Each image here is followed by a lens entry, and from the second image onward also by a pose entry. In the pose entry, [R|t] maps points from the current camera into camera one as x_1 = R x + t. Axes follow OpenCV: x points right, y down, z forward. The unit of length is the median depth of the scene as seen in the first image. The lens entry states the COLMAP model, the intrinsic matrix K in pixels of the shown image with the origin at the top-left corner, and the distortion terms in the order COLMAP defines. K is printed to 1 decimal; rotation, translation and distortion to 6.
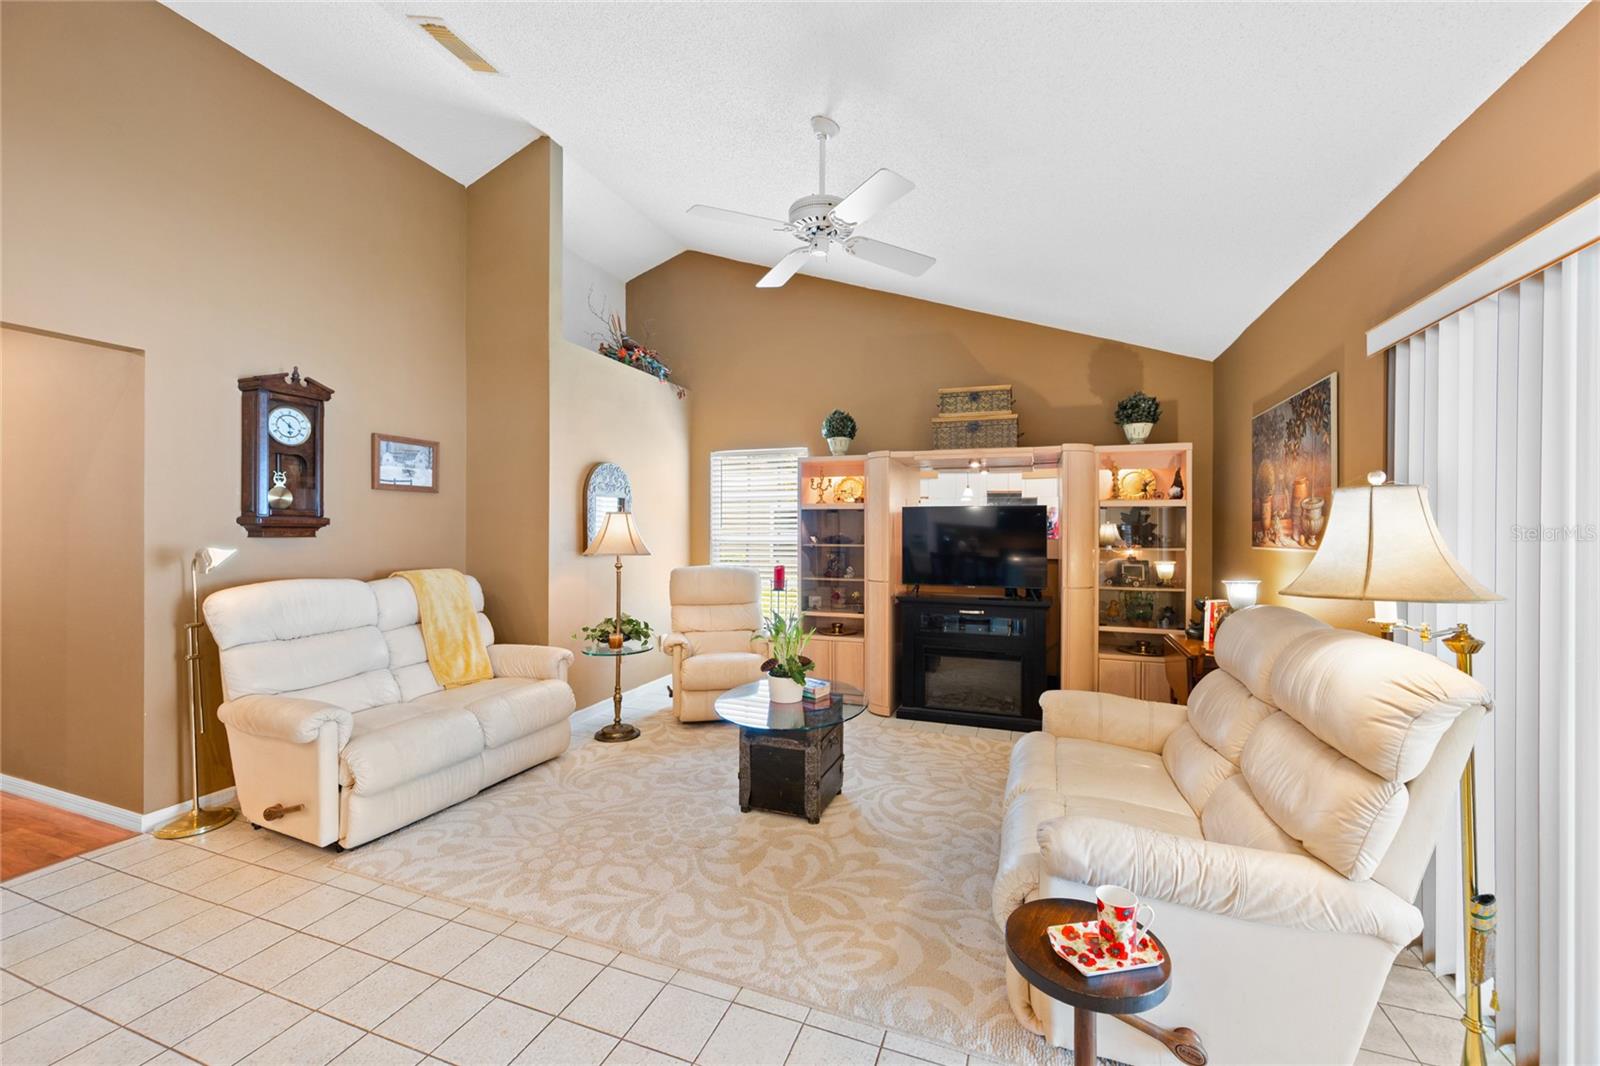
lens RADIAL K [[630.1, 0, 809.9], [0, 630.1, 531.3], [0, 0, 1]] dist [-0.000933, -0.000270]
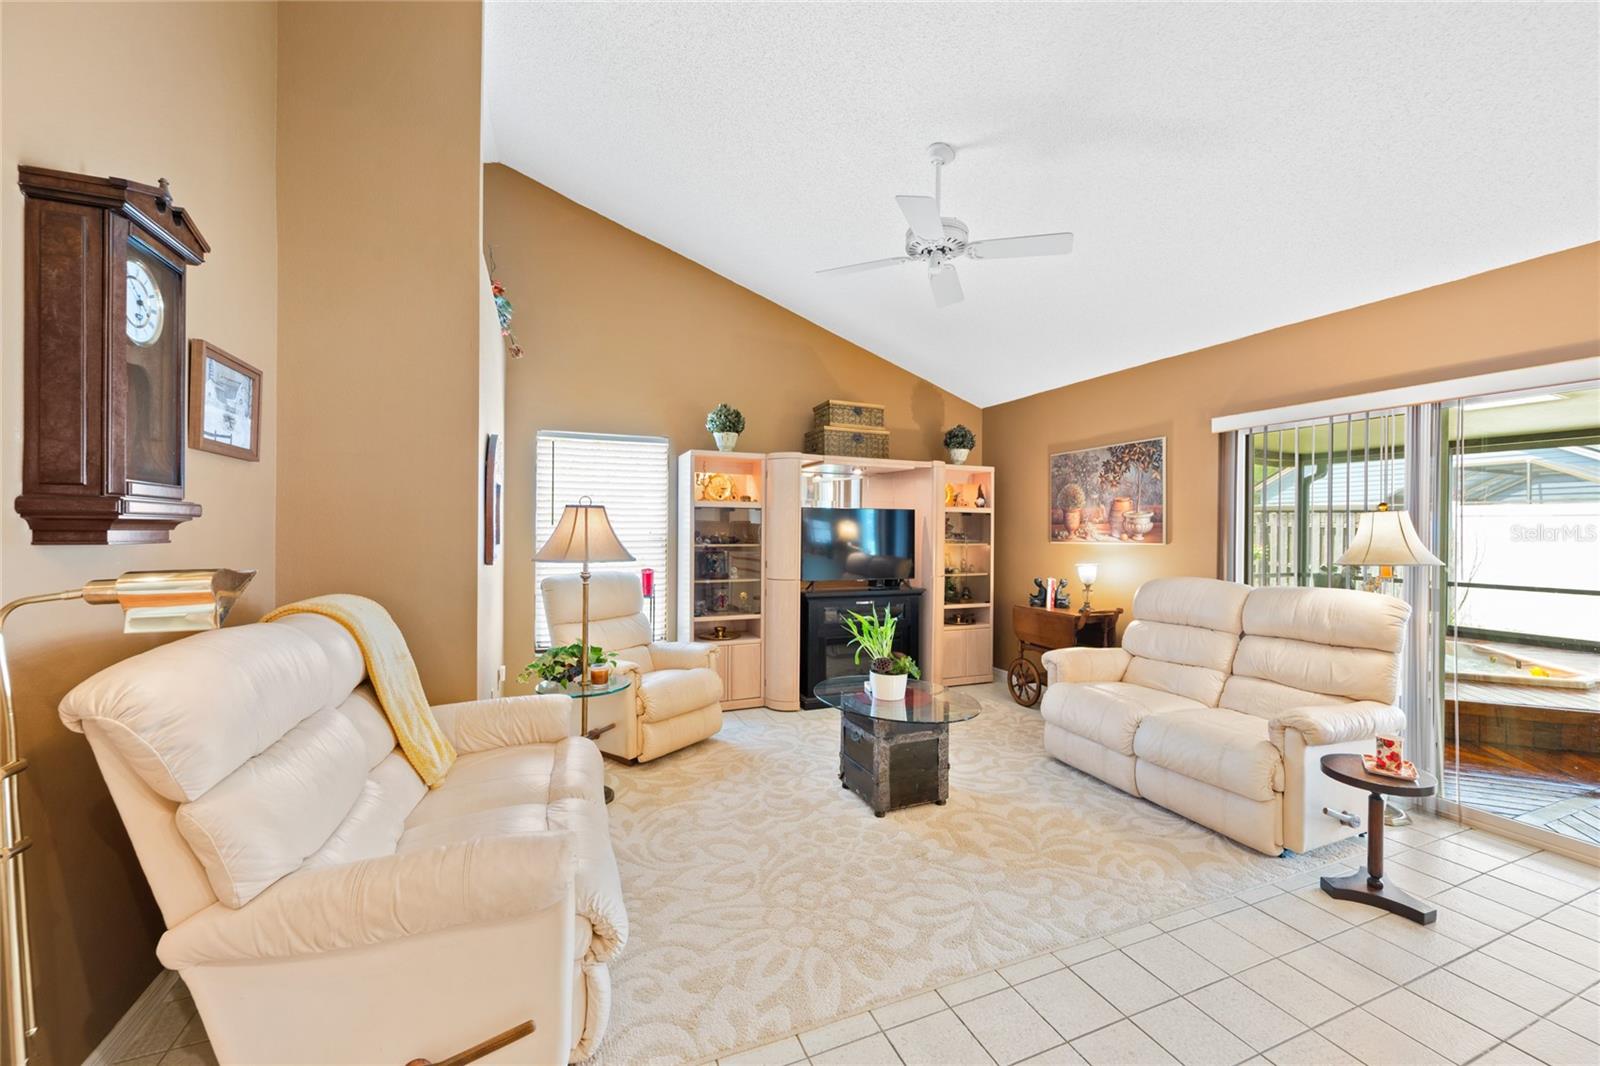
lens RADIAL K [[625.1, 0, 810.7], [0, 625.1, 532.2], [0, 0, 1]] dist [-0.000319, -0.000091]
pose [[0.733932, -0.000609, 0.679223, -0.646135], [-0.002356, 0.999991, 0.003442, -0.001353], [-0.679219, -0.004127, 0.733924, 0.274911]]
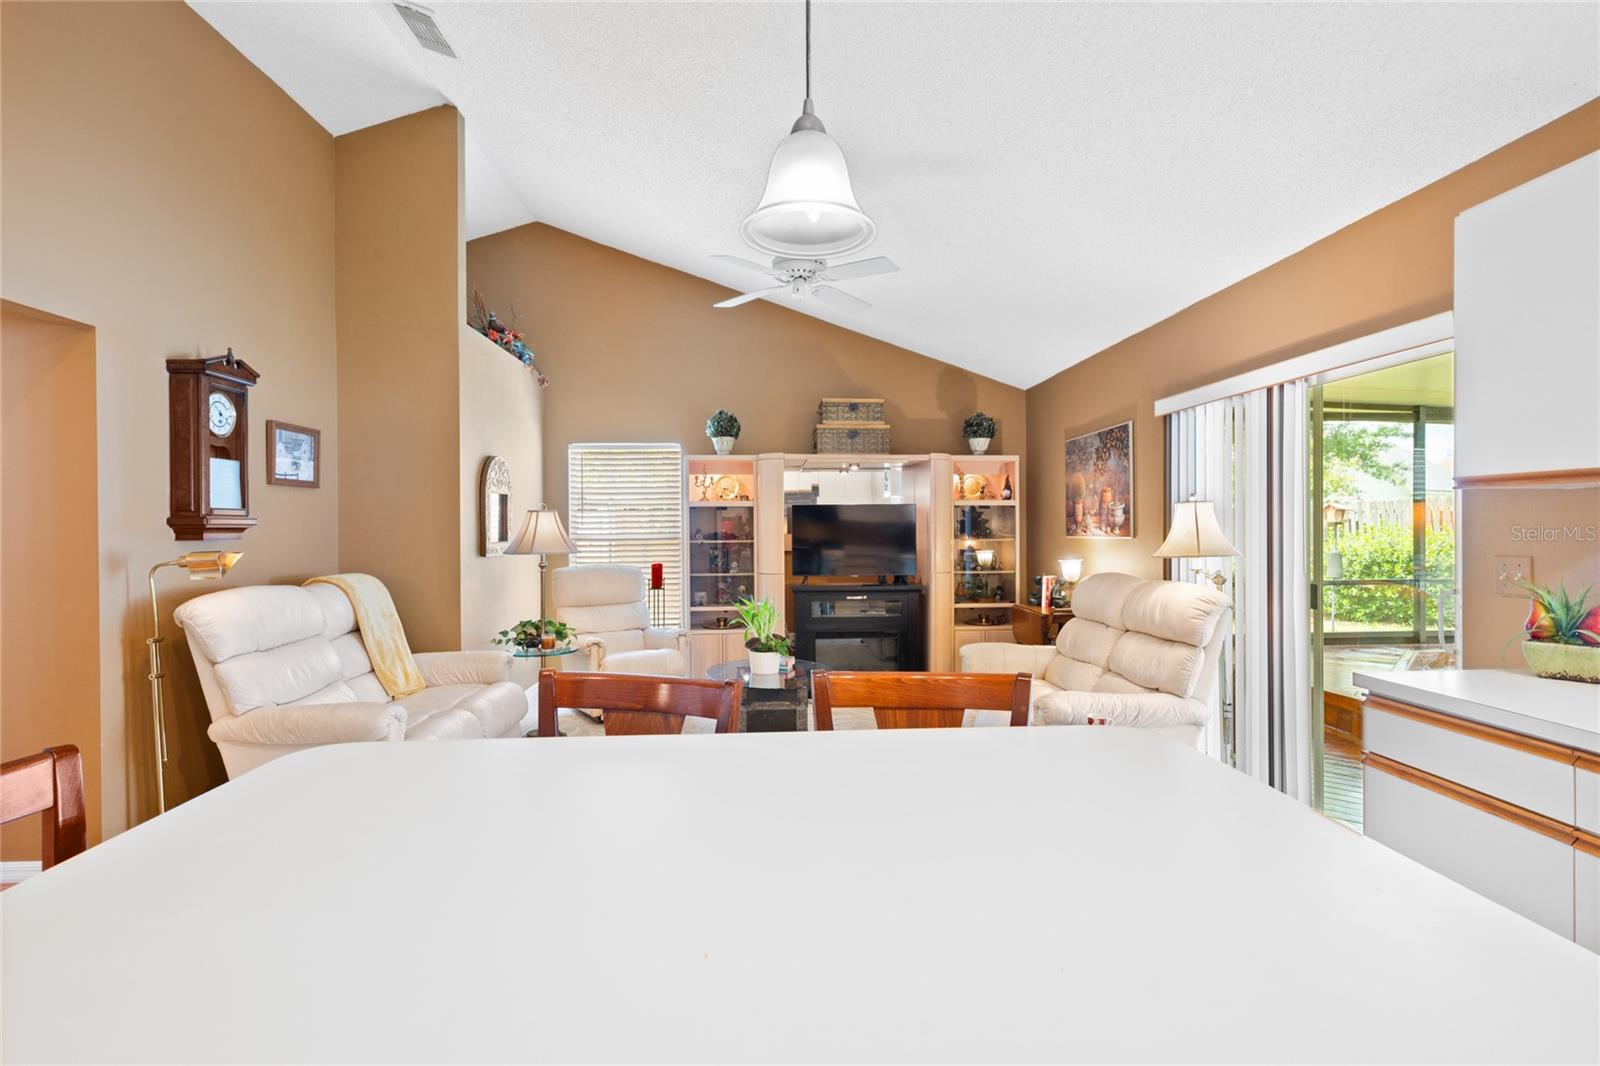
lens RADIAL K [[765.1, 0, 812.7], [0, 765.1, 529.9], [0, 0, 1]] dist [-0.002647, -0.000729]
pose [[0.916322, -0.010690, 0.400300, -0.412426], [0.009705, 0.999943, 0.004487, -0.001199], [-0.400325, -0.000226, 0.916373, -0.261649]]
